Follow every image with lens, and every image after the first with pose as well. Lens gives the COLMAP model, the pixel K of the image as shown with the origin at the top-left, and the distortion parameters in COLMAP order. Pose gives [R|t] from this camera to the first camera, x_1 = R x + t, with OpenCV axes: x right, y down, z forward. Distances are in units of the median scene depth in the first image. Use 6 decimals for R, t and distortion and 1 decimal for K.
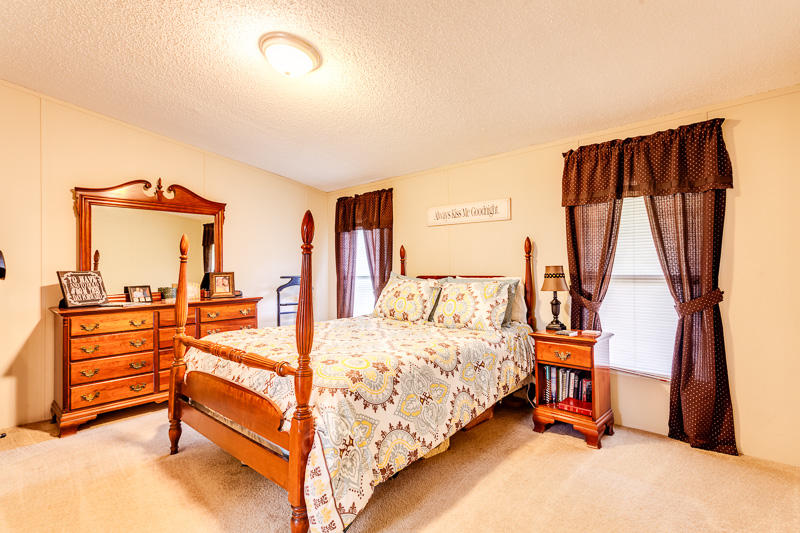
lens RADIAL K [[376.8, 0, 399.4], [0, 376.8, 264.4], [0, 0, 1]] dist [0.002195, 0.001784]
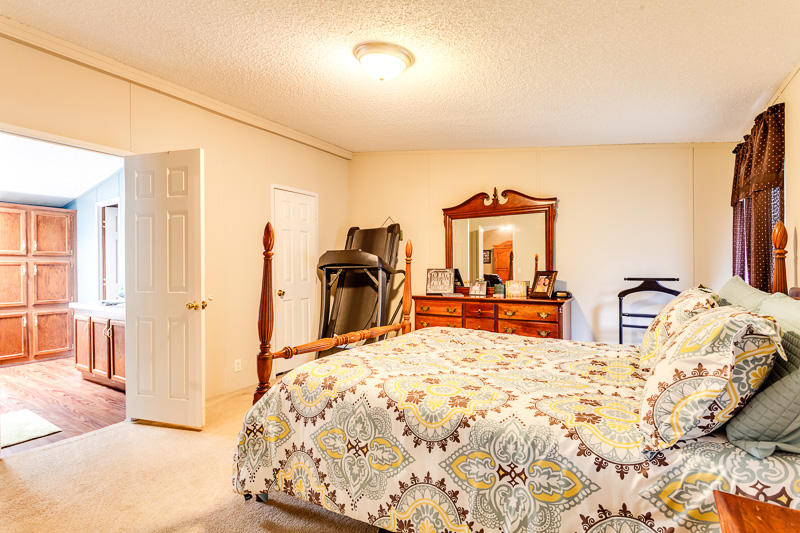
lens RADIAL K [[376.8, 0, 399.6], [0, 376.8, 269.4], [0, 0, 1]] dist [0.002195, 0.001784]
pose [[0.200464, 0.014132, -0.979599, 0.517810], [0.012344, 0.999780, 0.016950, -0.005287], [0.979623, -0.015490, 0.200246, 0.598466]]
